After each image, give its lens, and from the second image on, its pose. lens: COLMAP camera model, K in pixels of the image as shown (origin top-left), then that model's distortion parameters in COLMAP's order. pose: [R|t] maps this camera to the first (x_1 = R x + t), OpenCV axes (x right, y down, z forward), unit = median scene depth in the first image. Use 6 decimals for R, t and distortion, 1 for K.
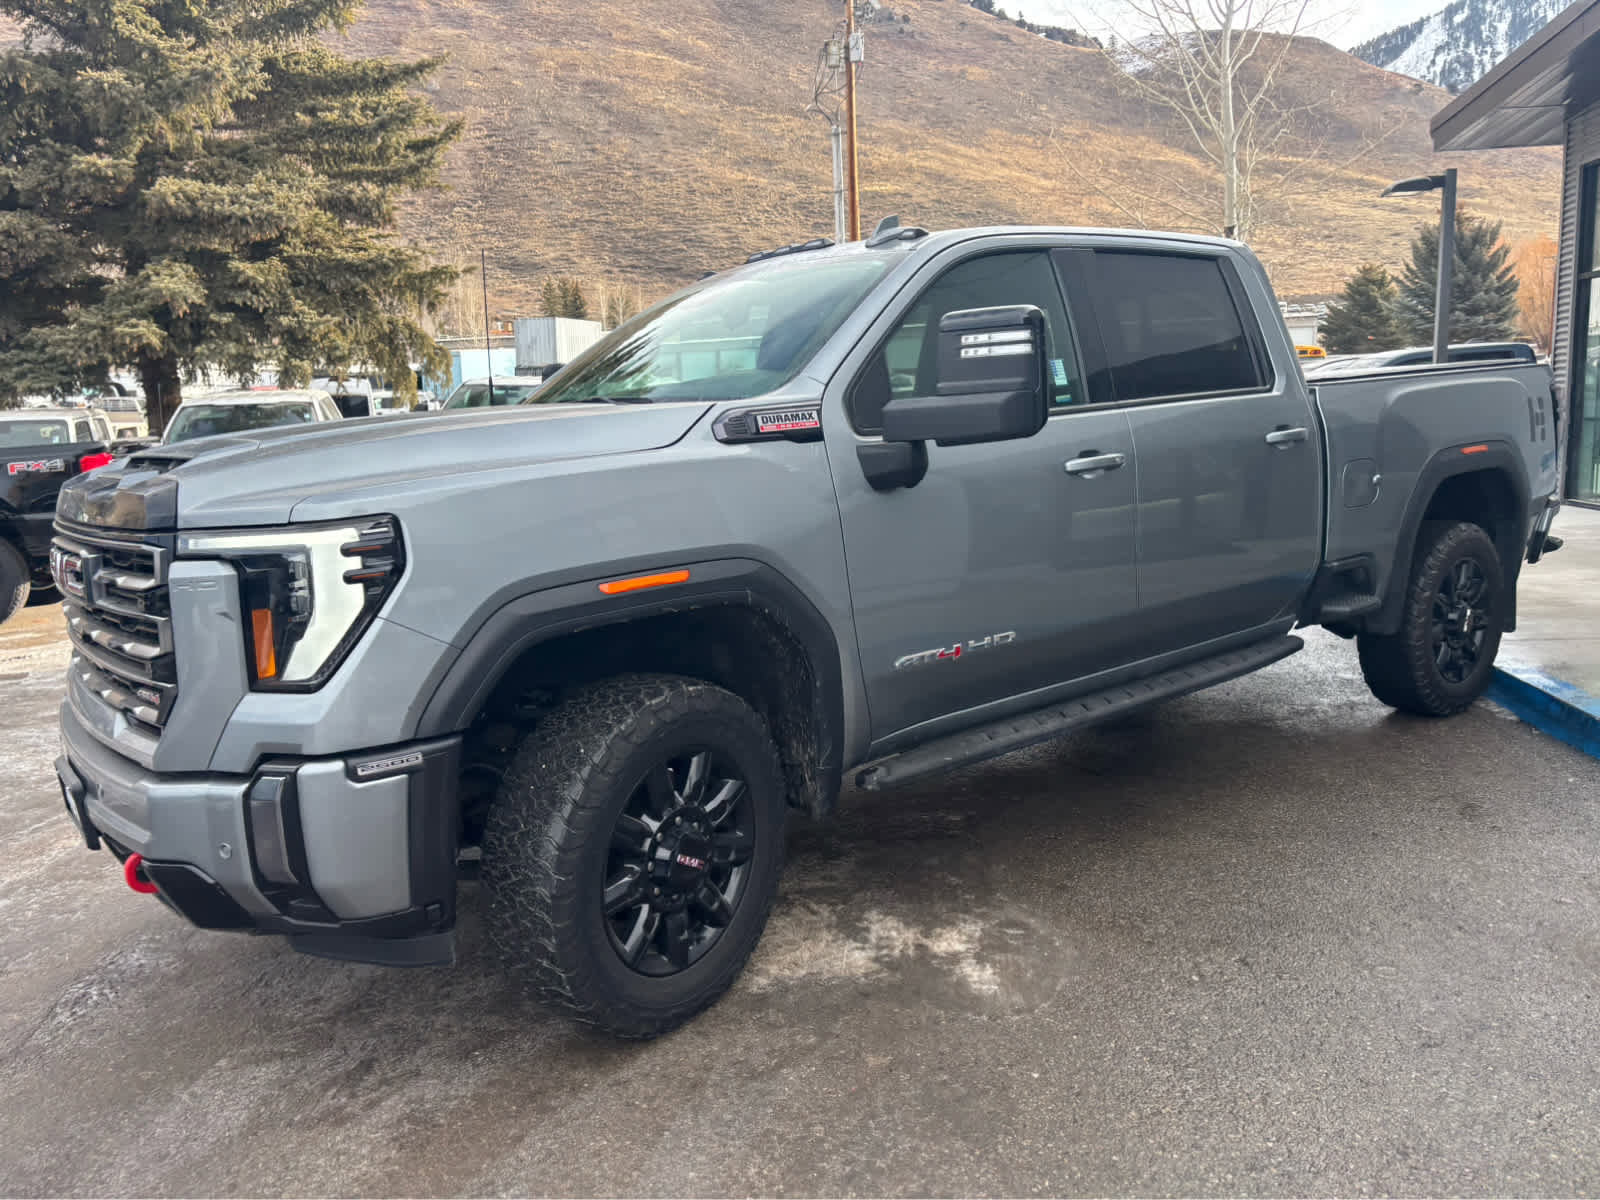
lens RADIAL K [[1202.7, 0, 802.6], [0, 1202.7, 600.9], [0, 0, 1]] dist [0.019956, -0.000592]
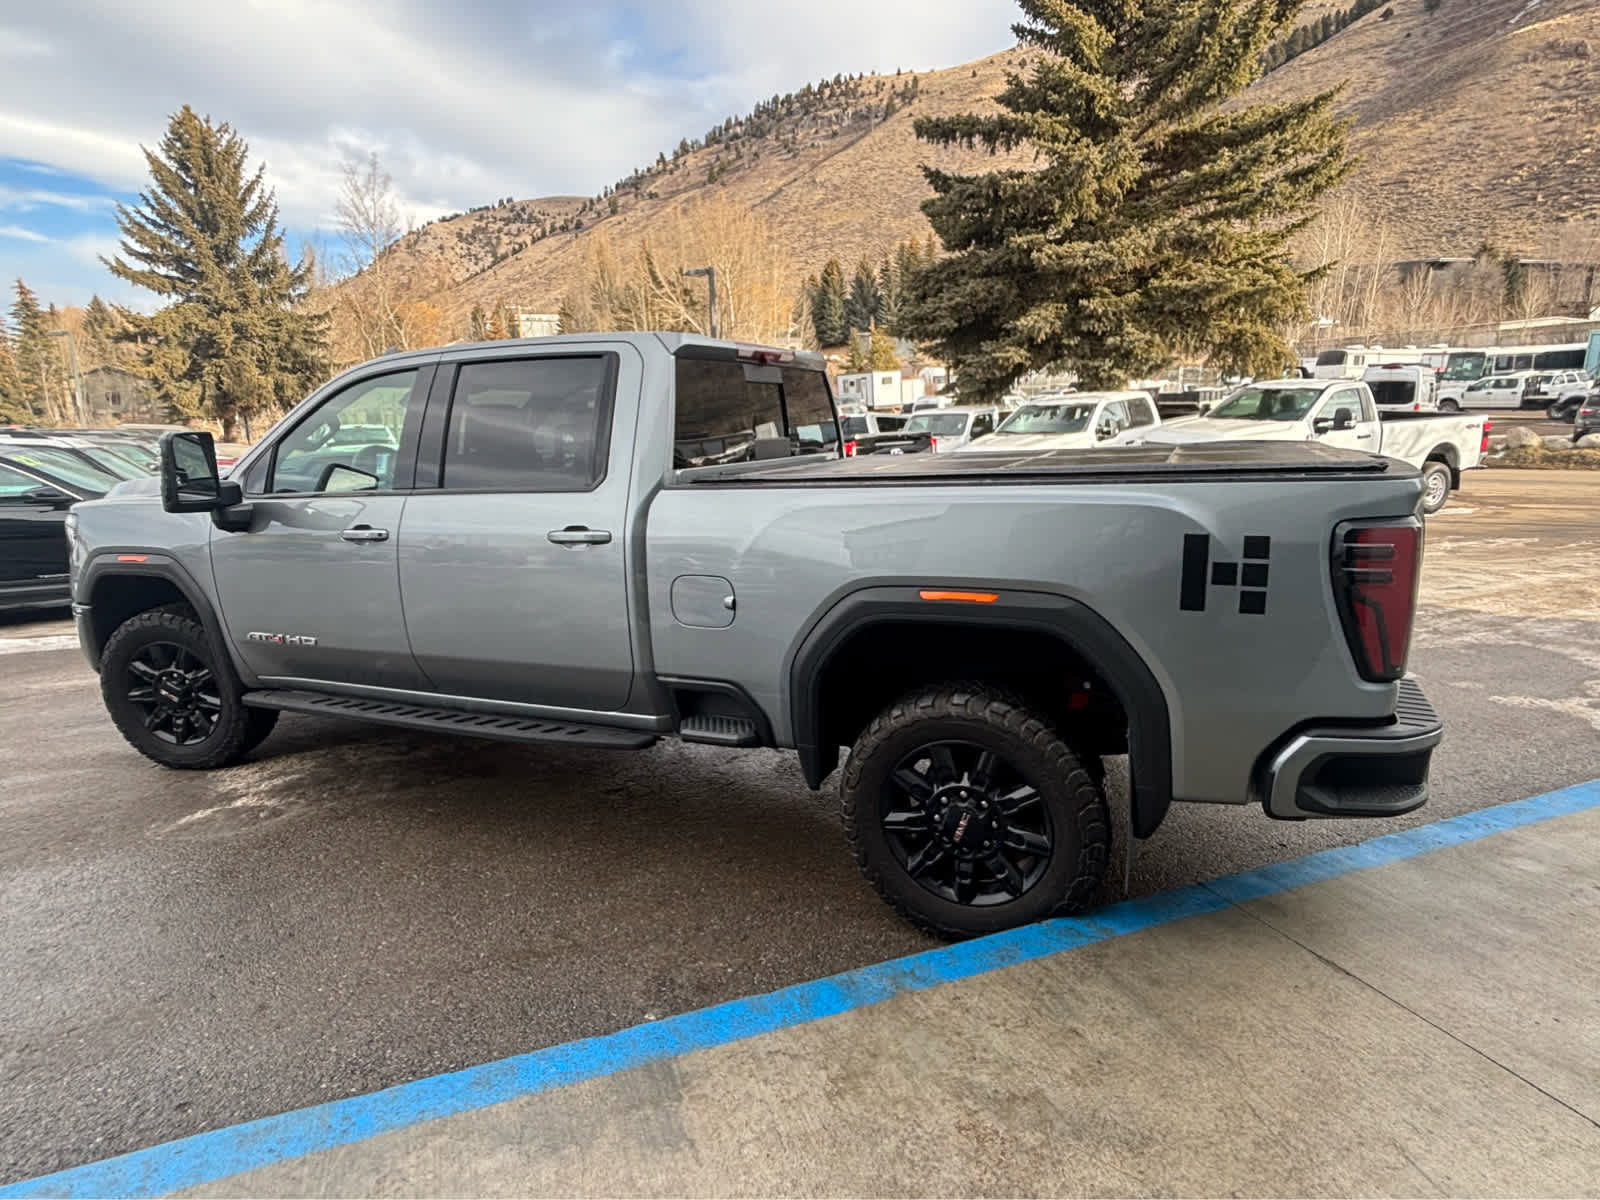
lens RADIAL K [[891.6, 0, 798.8], [0, 891.6, 604.1], [0, 0, 1]] dist [-0.009969, 0.004284]
pose [[0.465023, 0.213930, -0.859062, 1.331991], [-0.136363, 0.976093, 0.169258, -0.272052], [0.874733, 0.038436, 0.483078, 0.942741]]
